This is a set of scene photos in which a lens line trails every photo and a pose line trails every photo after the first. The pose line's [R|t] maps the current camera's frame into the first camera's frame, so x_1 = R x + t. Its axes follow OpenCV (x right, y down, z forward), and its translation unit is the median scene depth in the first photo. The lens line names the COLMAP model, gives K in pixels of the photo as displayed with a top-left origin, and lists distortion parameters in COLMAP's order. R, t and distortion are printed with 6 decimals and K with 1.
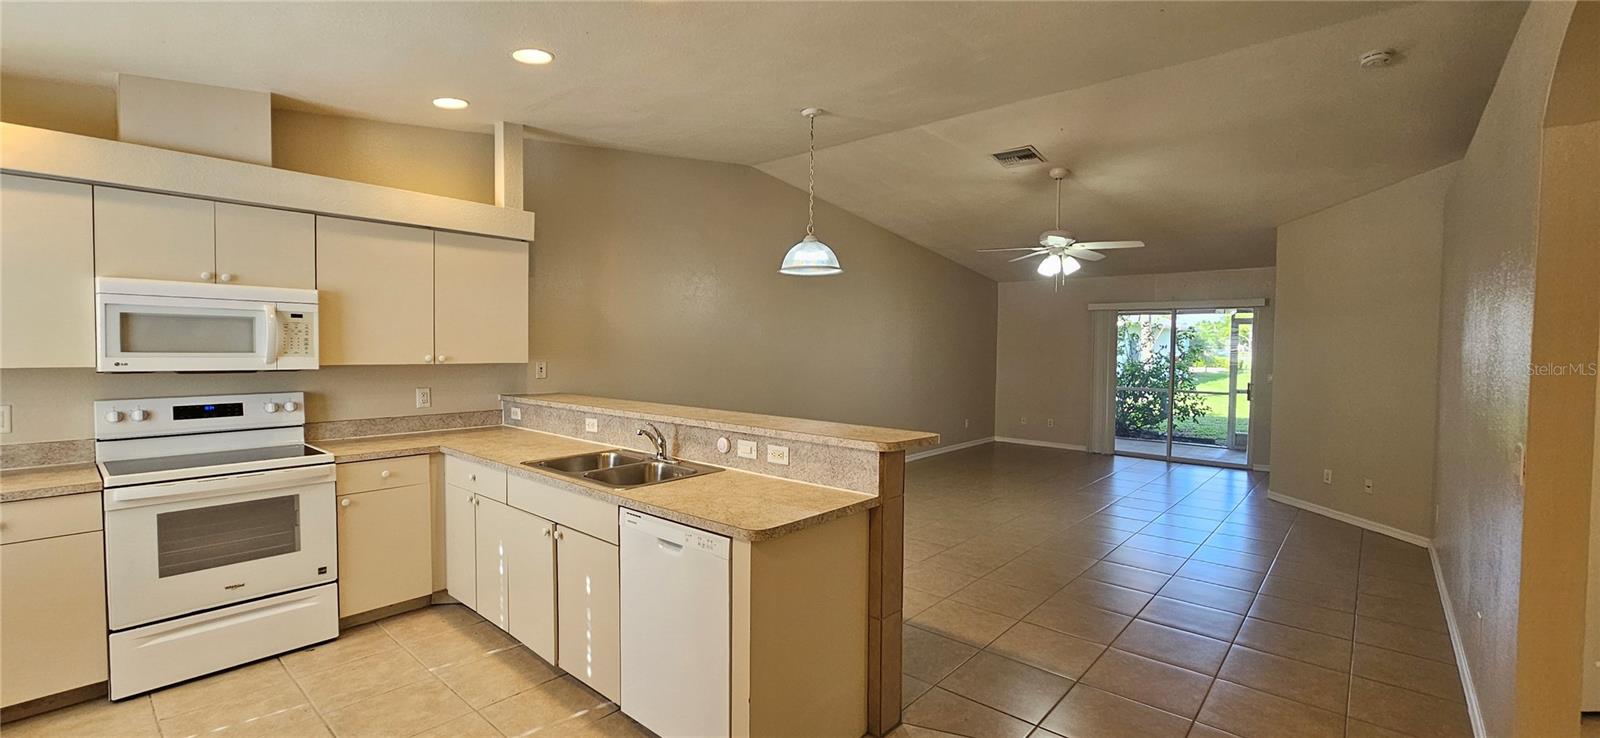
lens RADIAL K [[657.4, 0, 800.1], [0, 657.4, 369.1], [0, 0, 1]] dist [-0.001491, -0.000312]
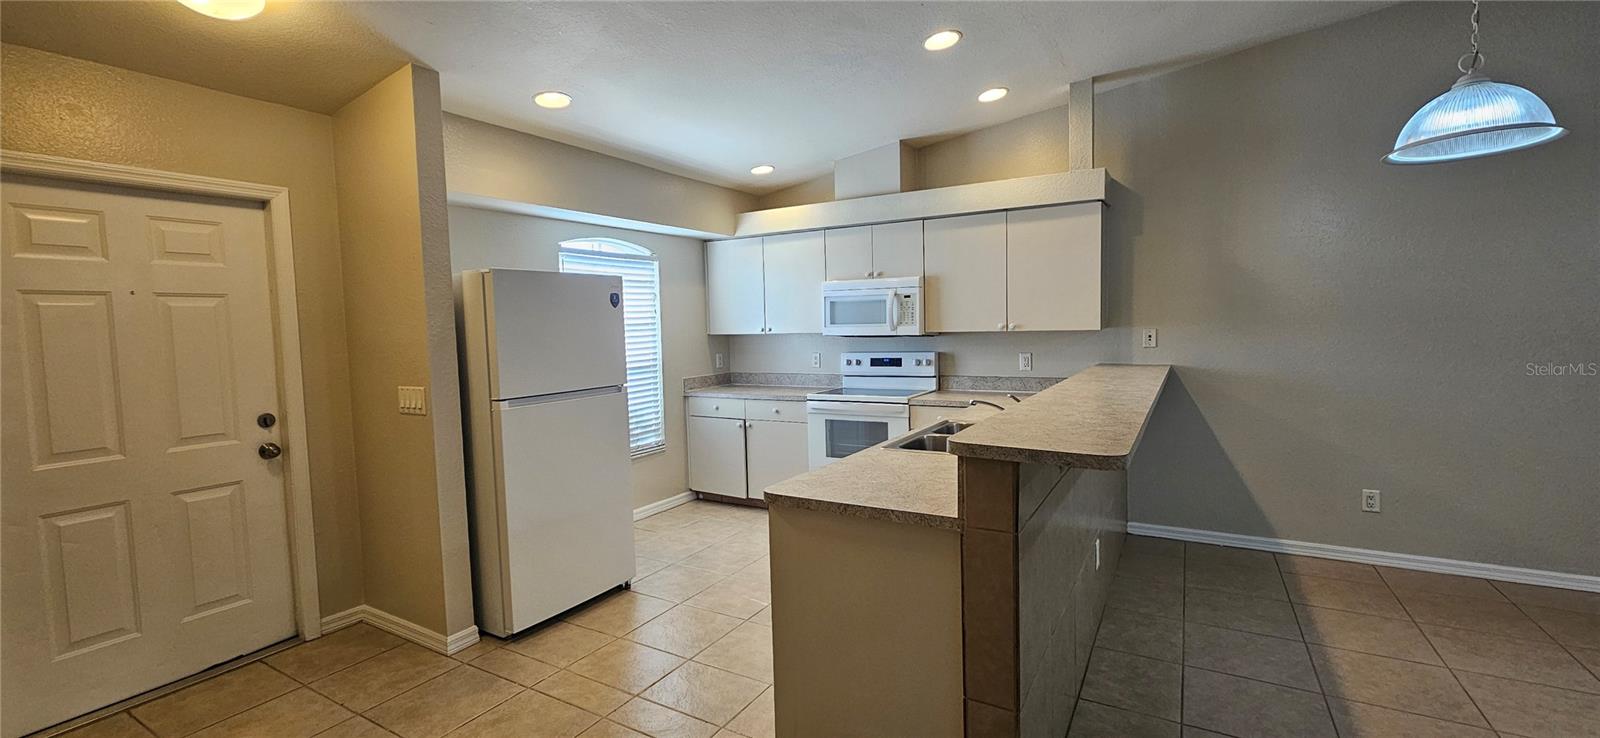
lens RADIAL K [[657.4, 0, 800.1], [0, 657.4, 369.1], [0, 0, 1]] dist [-0.001491, -0.000312]
pose [[0.188419, 0.055041, -0.980545, 0.555896], [-0.007899, 0.998481, 0.054530, -0.001834], [0.982057, -0.002529, 0.188567, 0.506651]]
